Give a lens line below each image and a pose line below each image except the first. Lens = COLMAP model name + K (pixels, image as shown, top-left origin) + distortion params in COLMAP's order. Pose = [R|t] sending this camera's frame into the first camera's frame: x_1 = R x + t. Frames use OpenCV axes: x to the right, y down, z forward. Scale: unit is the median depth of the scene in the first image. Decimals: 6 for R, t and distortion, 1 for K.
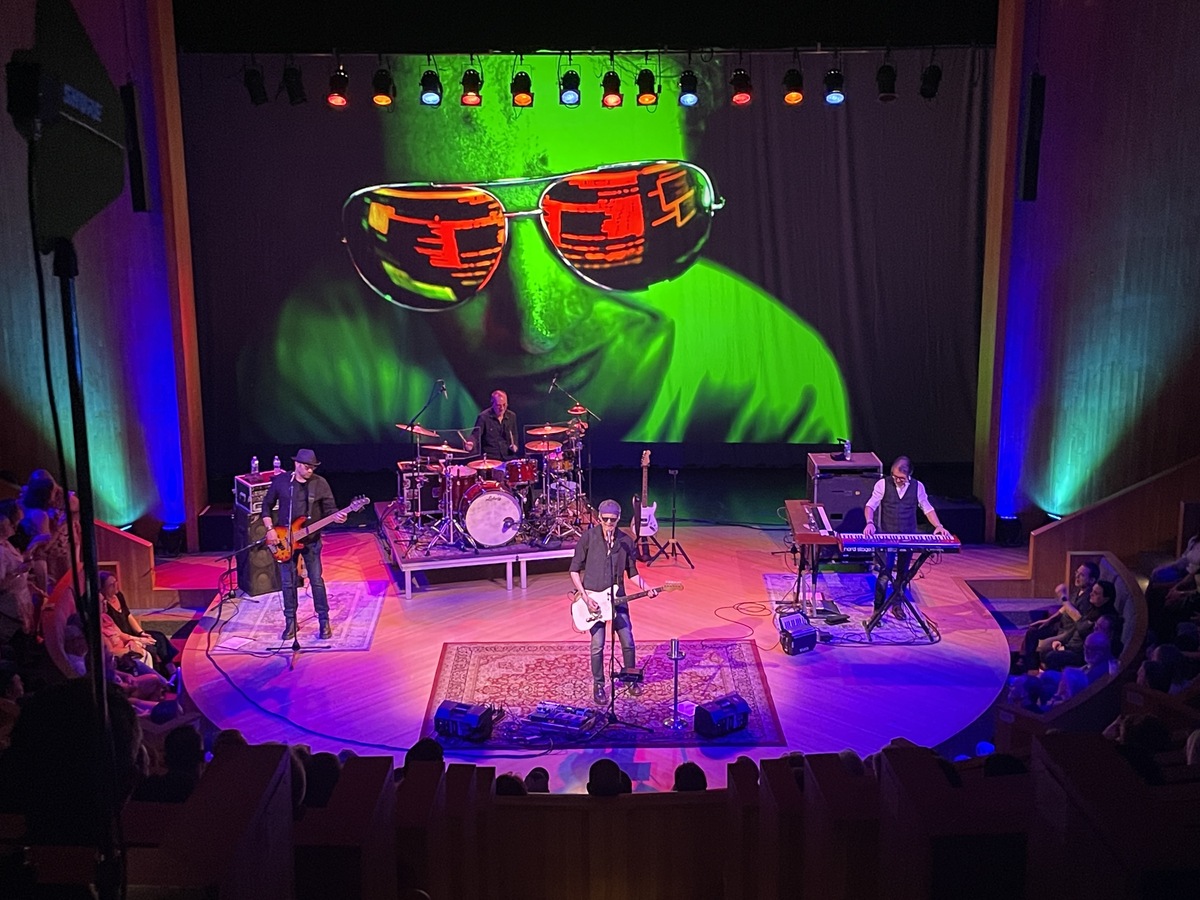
lens RADIAL K [[1533.9, 0, 574.5], [0, 1533.9, 444.7], [0, 0, 1]] dist [0.111353, 0.000000]
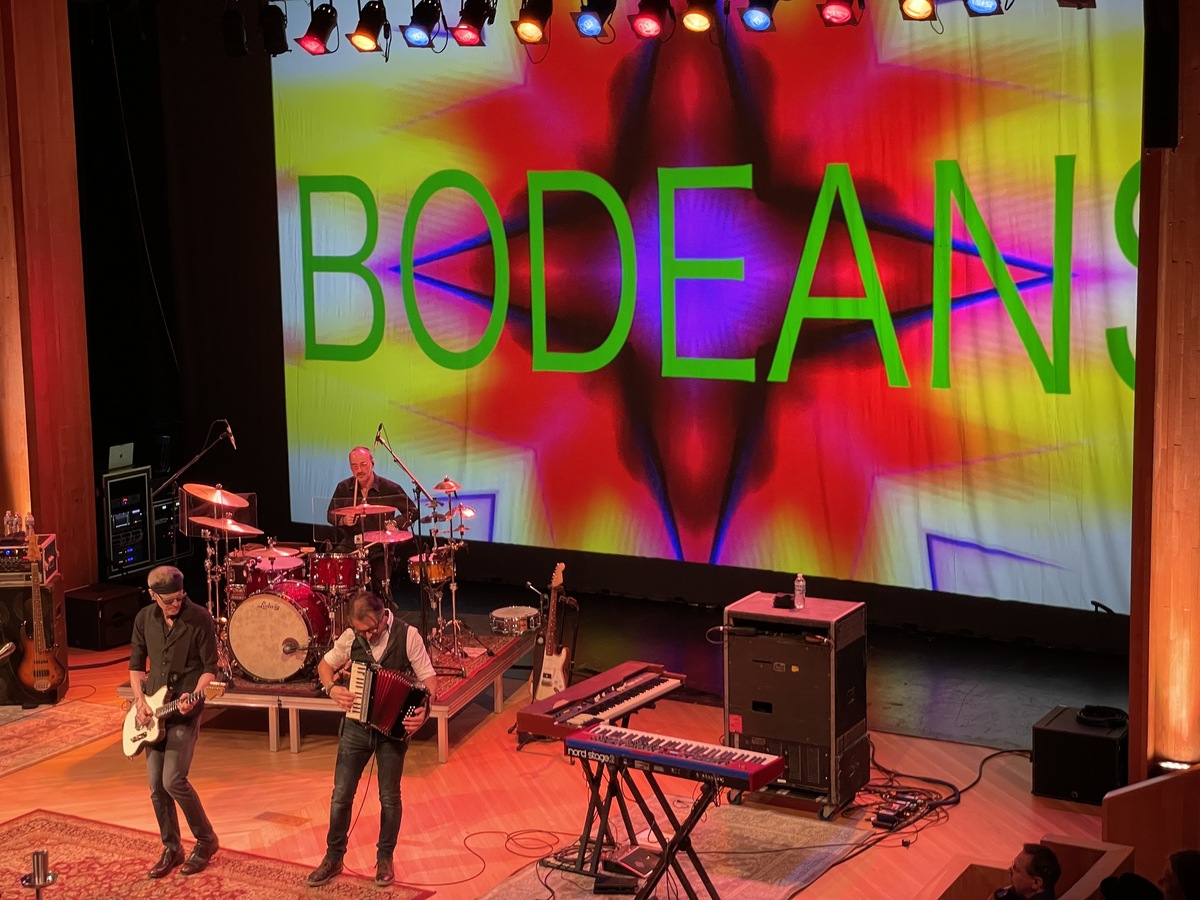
lens RADIAL K [[1816.0, 0, 603.4], [0, 1816.0, 417.8], [0, 0, 1]] dist [0.122577, 0.000000]
pose [[0.863070, 0.058153, -0.501726, 0.452685], [-0.108987, 0.991390, -0.072573, -0.003275], [0.493186, 0.117317, 0.861977, 0.392058]]
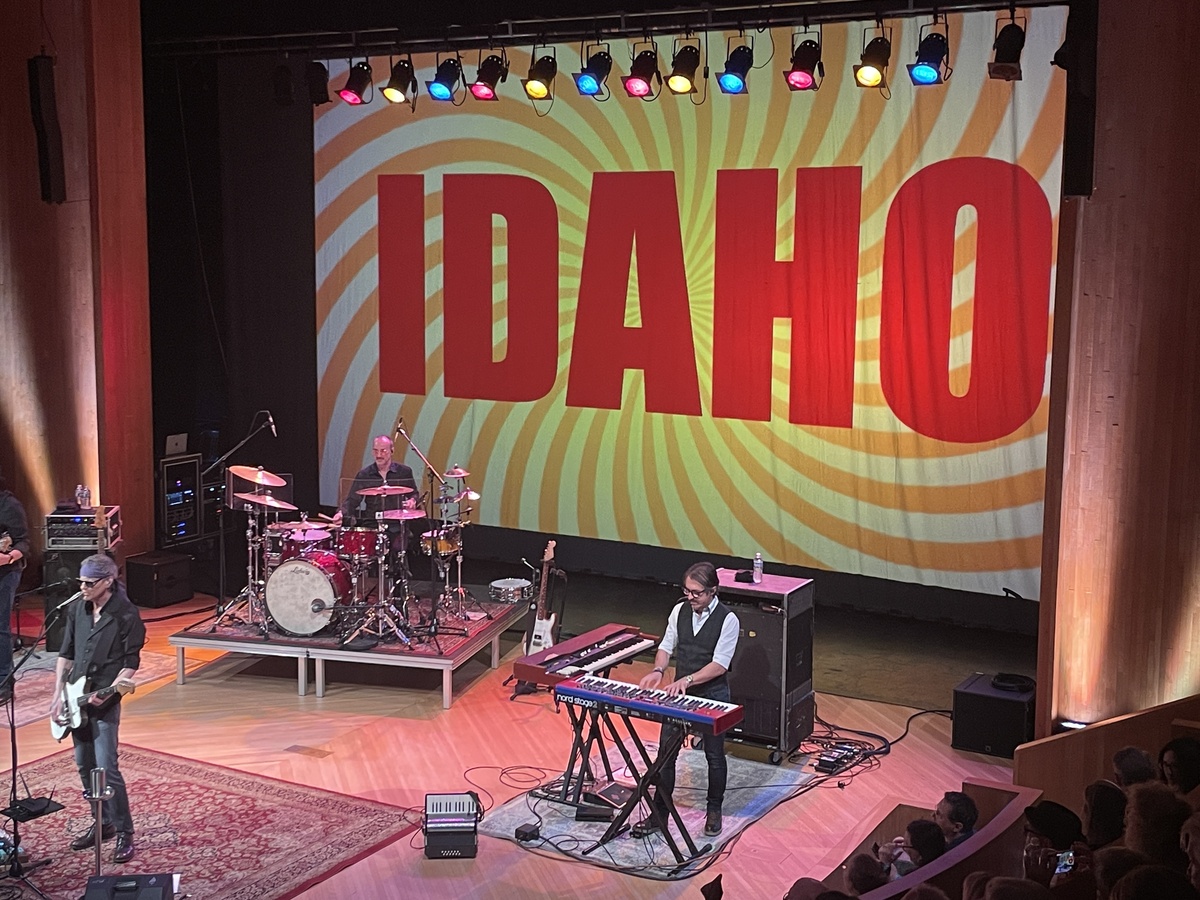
lens RADIAL K [[1533.9, 0, 592.2], [0, 1533.9, 430.7], [0, 0, 1]] dist [0.111353, 0.000000]
pose [[0.864291, 0.079746, -0.496631, 0.443742], [-0.135648, 0.987724, -0.077466, 0.006158], [0.484357, 0.134320, 0.864498, 0.400673]]
